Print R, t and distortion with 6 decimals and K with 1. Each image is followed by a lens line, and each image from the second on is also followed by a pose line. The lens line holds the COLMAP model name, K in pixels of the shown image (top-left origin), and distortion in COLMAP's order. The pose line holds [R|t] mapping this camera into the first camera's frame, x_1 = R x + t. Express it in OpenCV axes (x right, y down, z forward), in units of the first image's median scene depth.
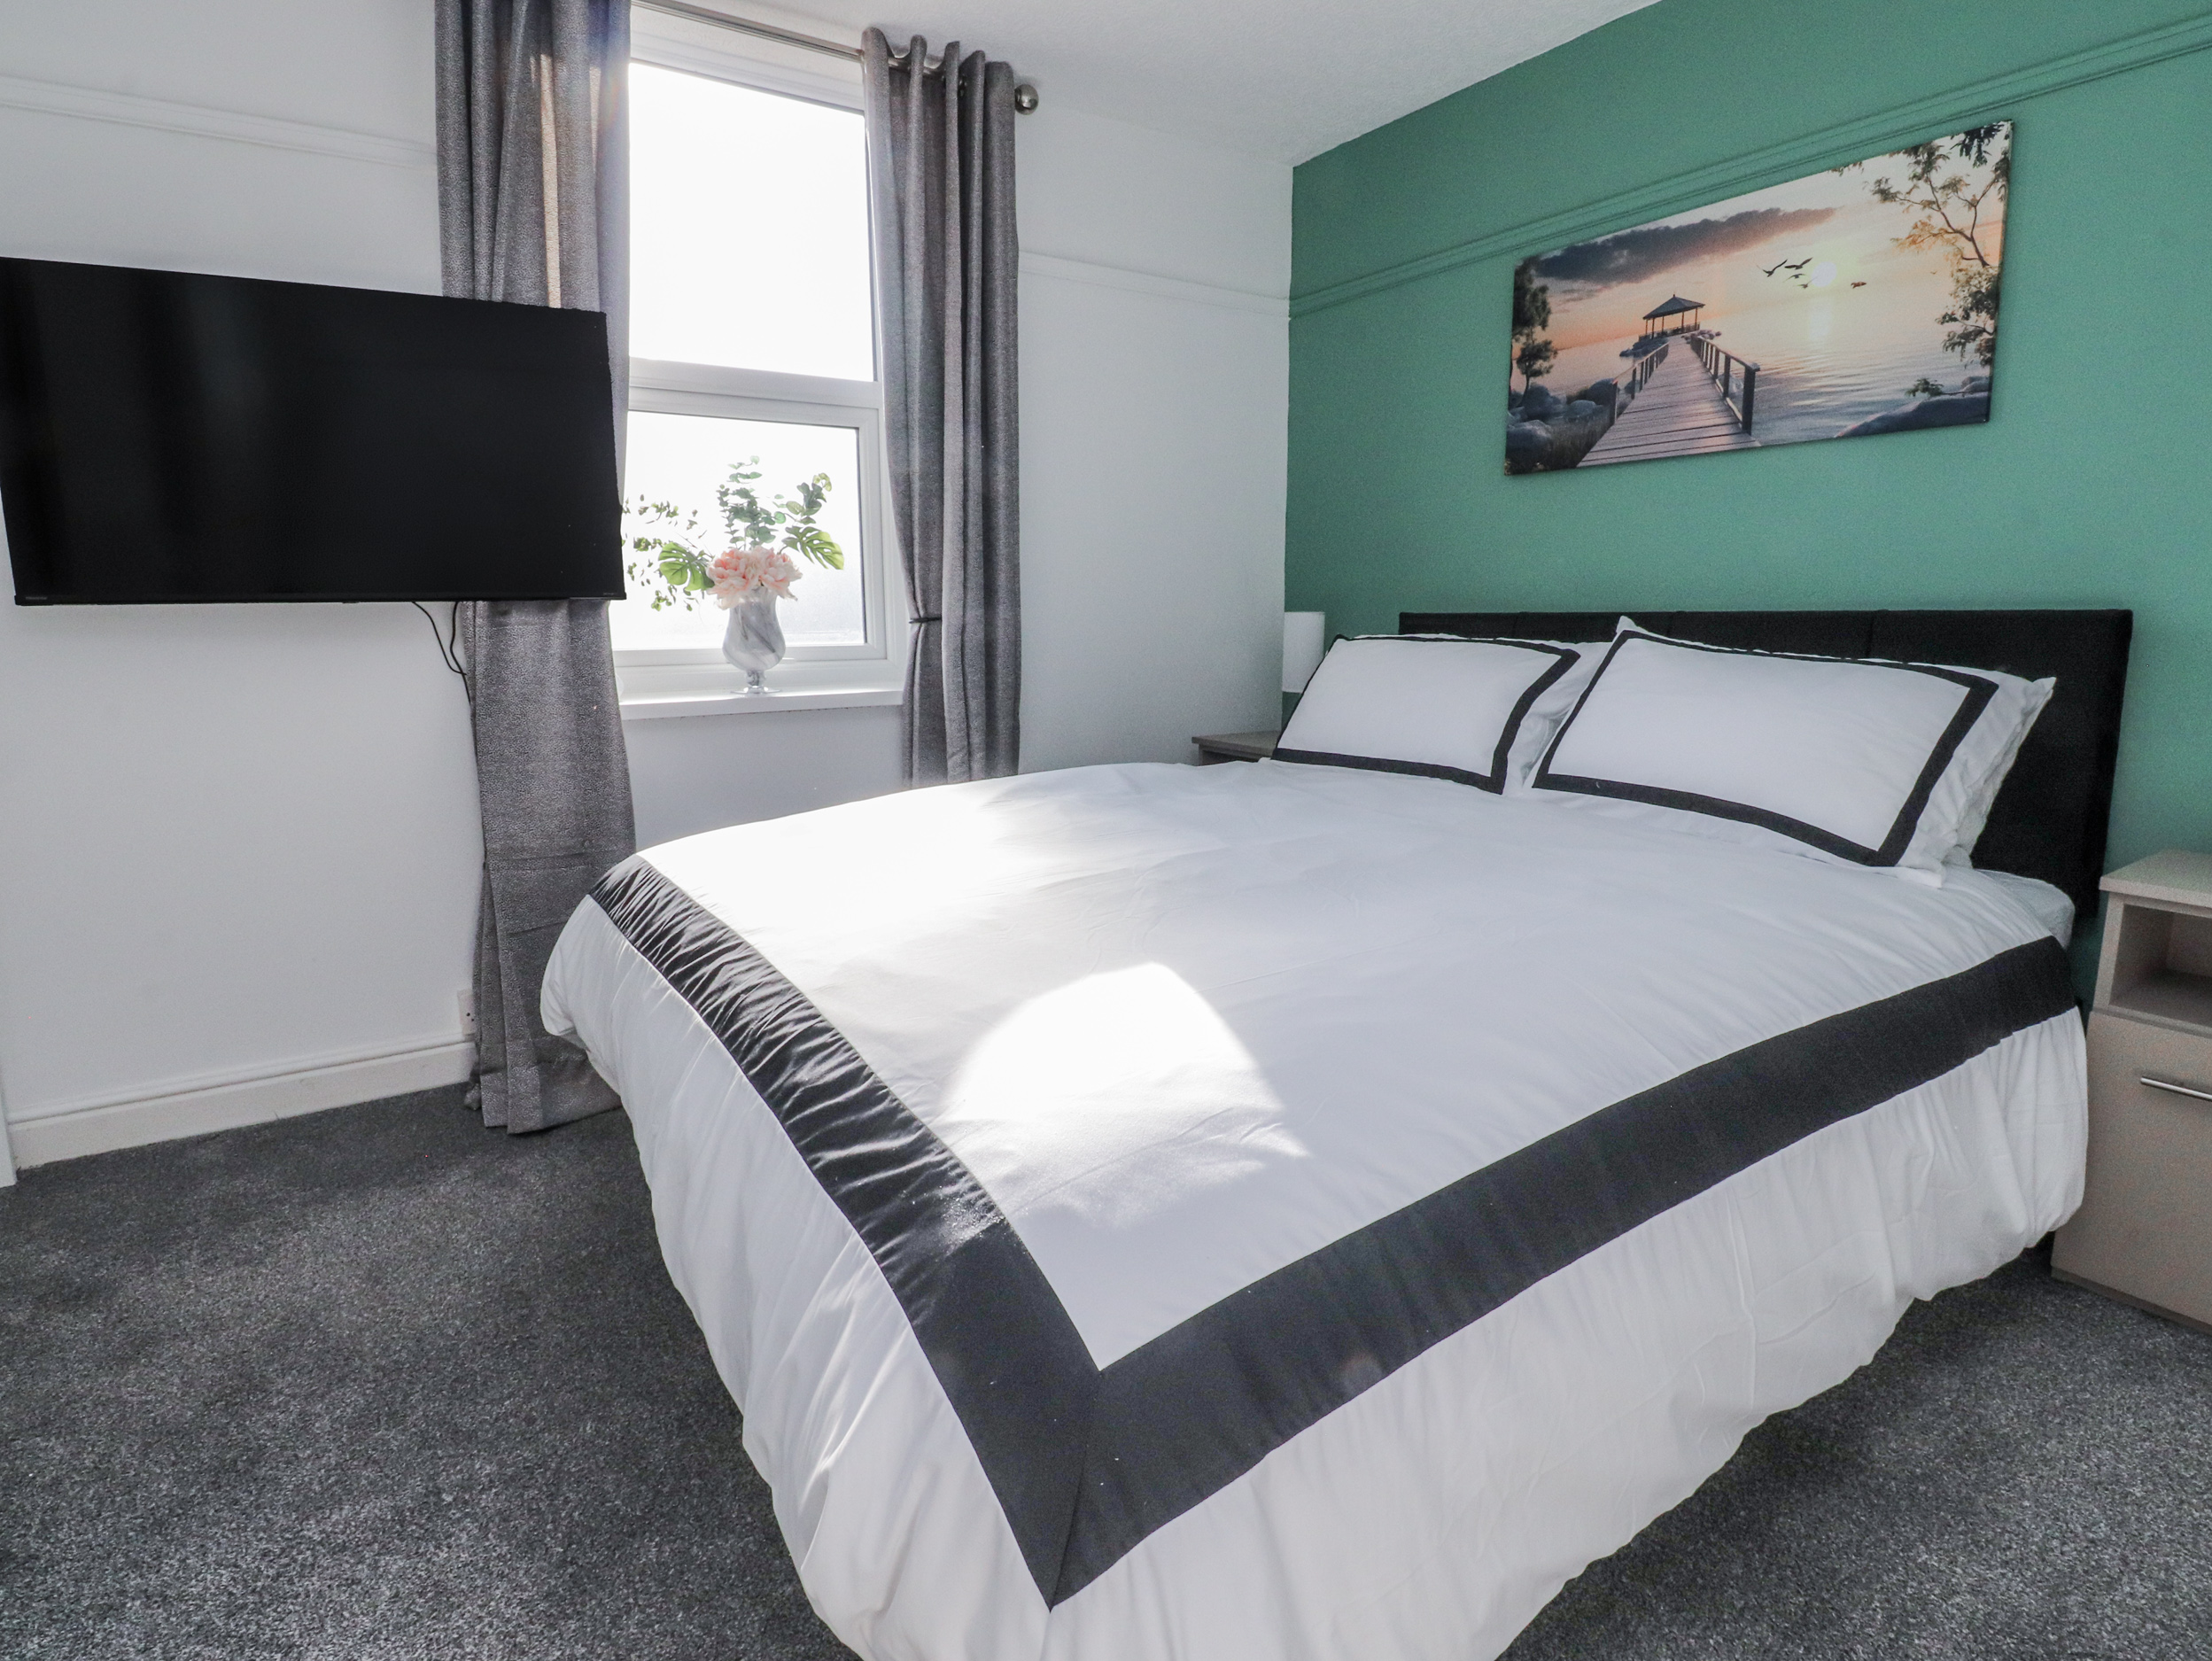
lens RADIAL K [[1143.9, 0, 1097.0], [0, 1143.9, 792.9], [0, 0, 1]] dist [0.001966, -0.014259]
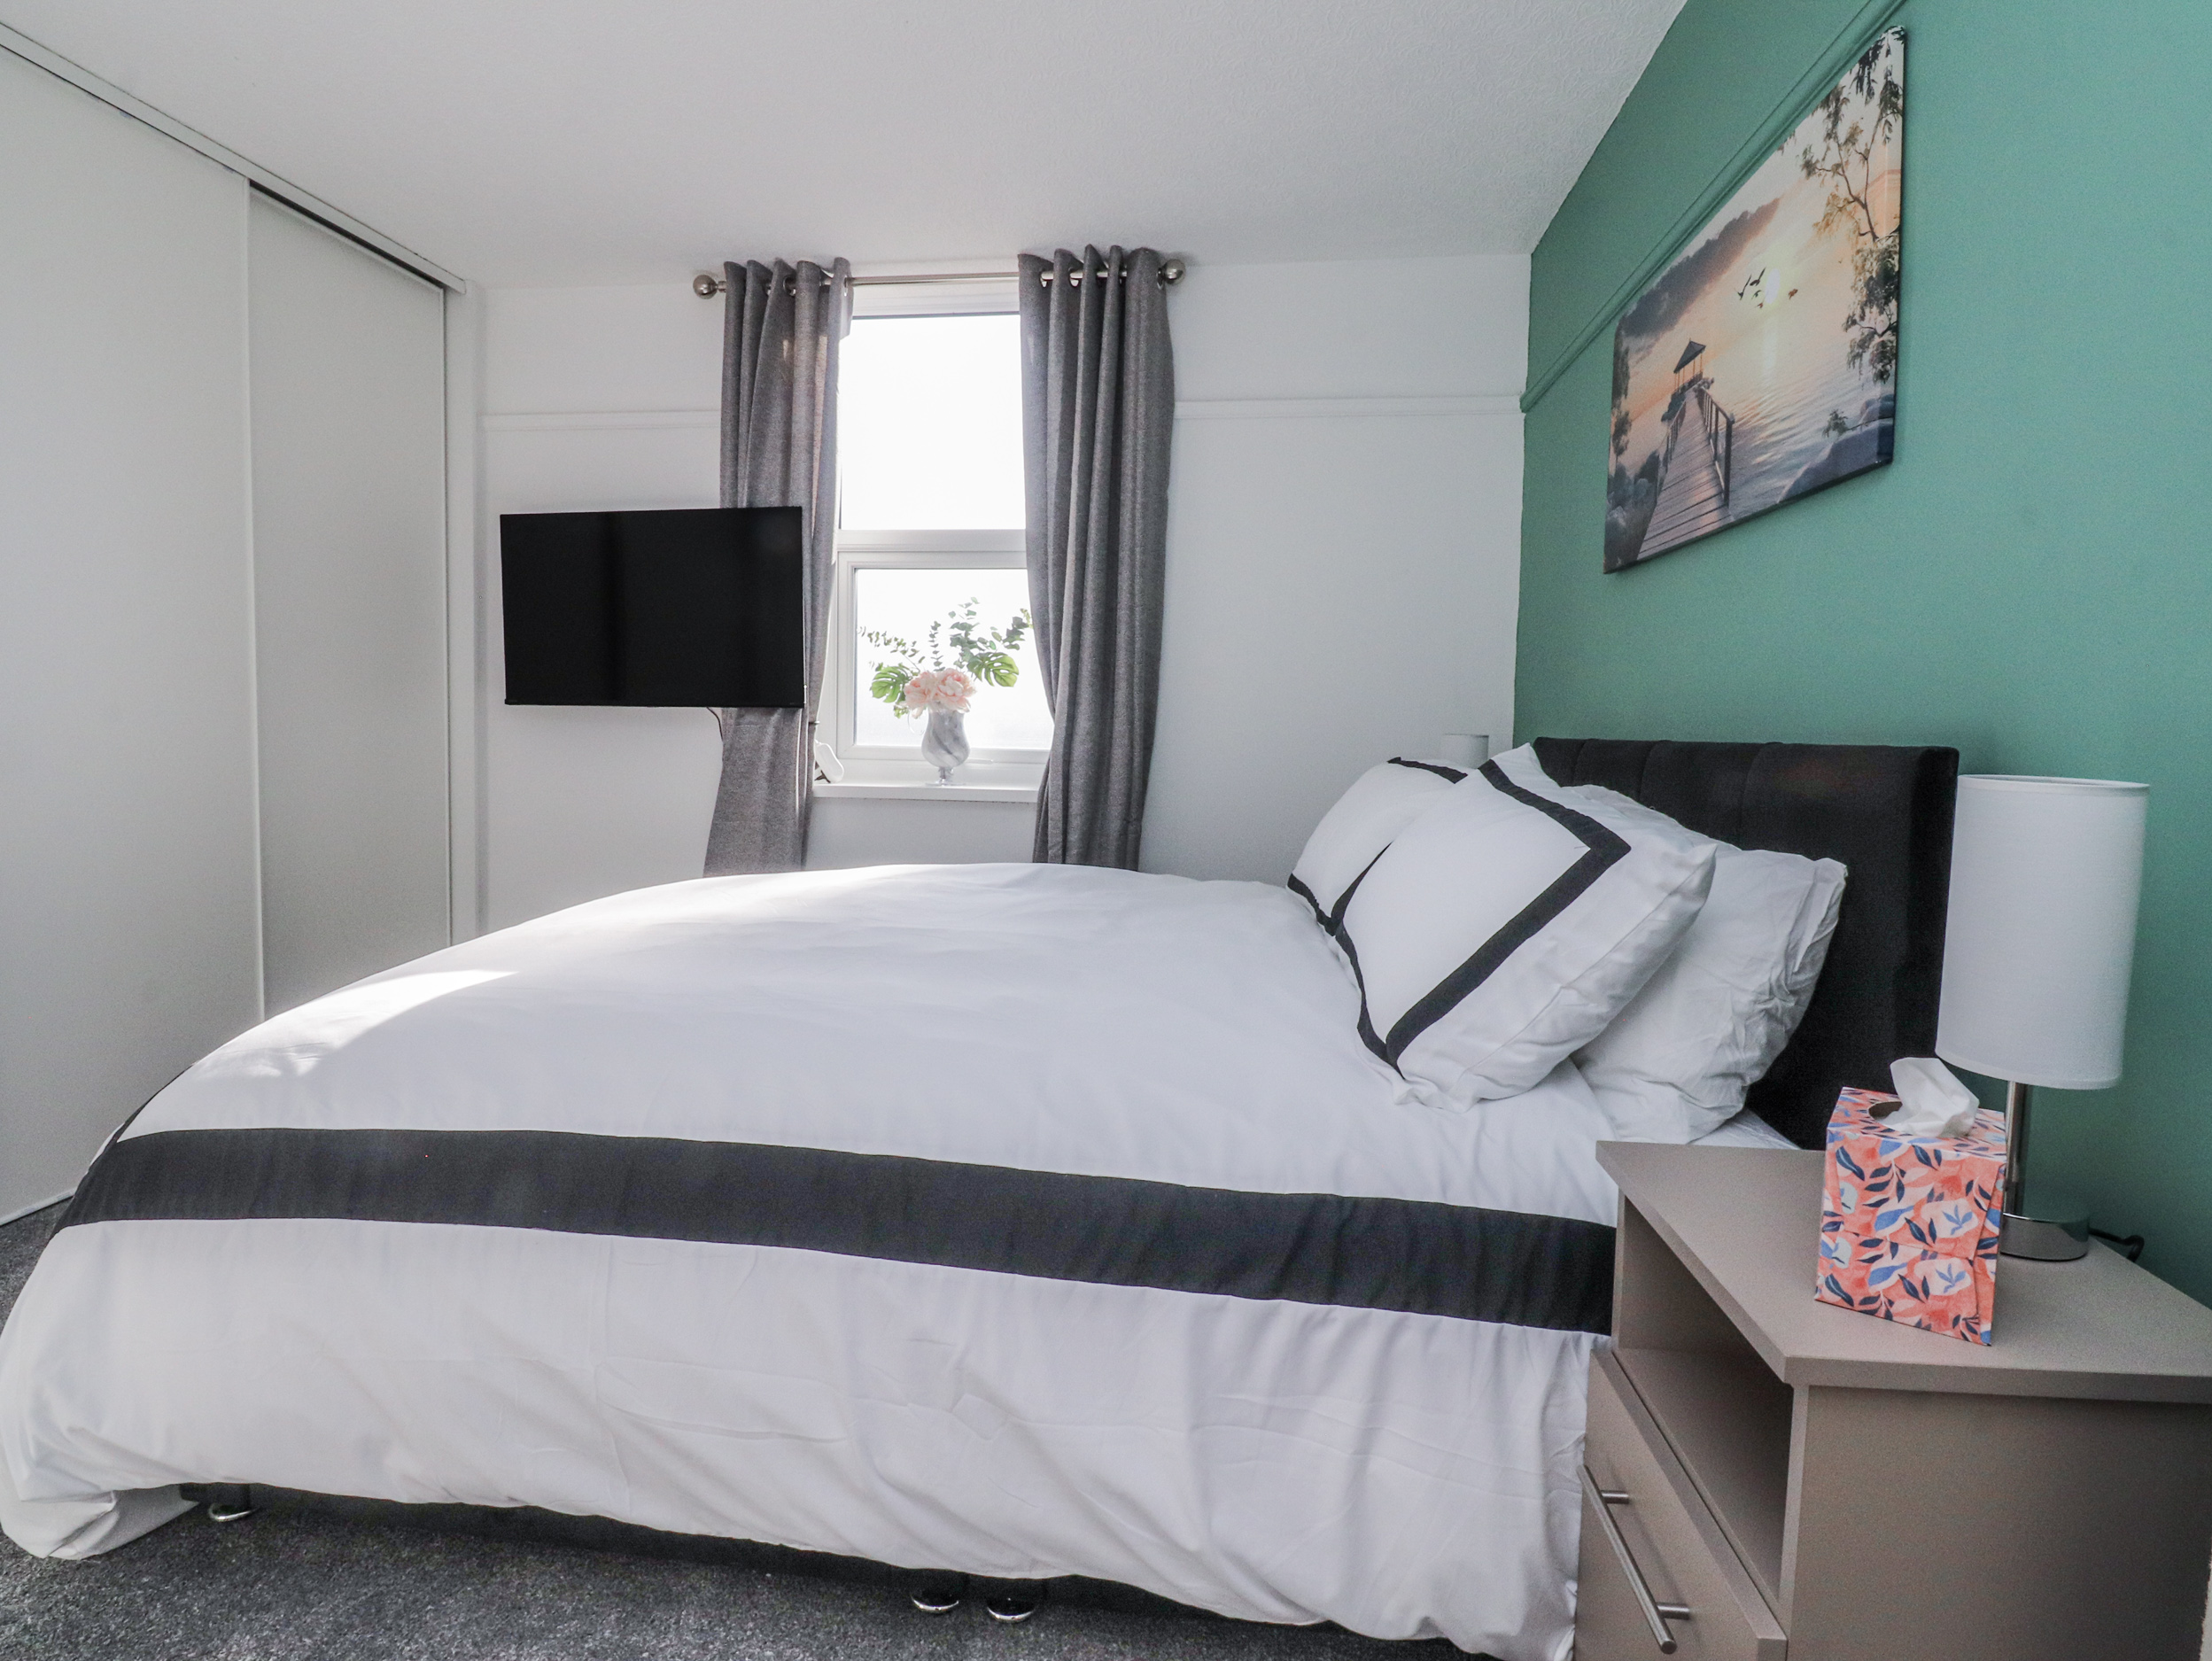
lens RADIAL K [[1143.9, 0, 1097.0], [0, 1143.9, 792.9], [0, 0, 1]] dist [0.001966, -0.014259]
pose [[0.761348, 0.059801, -0.645580, 0.759775], [-0.125794, 0.990440, -0.056605, -0.036200], [0.636023, 0.124306, 0.761592, 0.198381]]
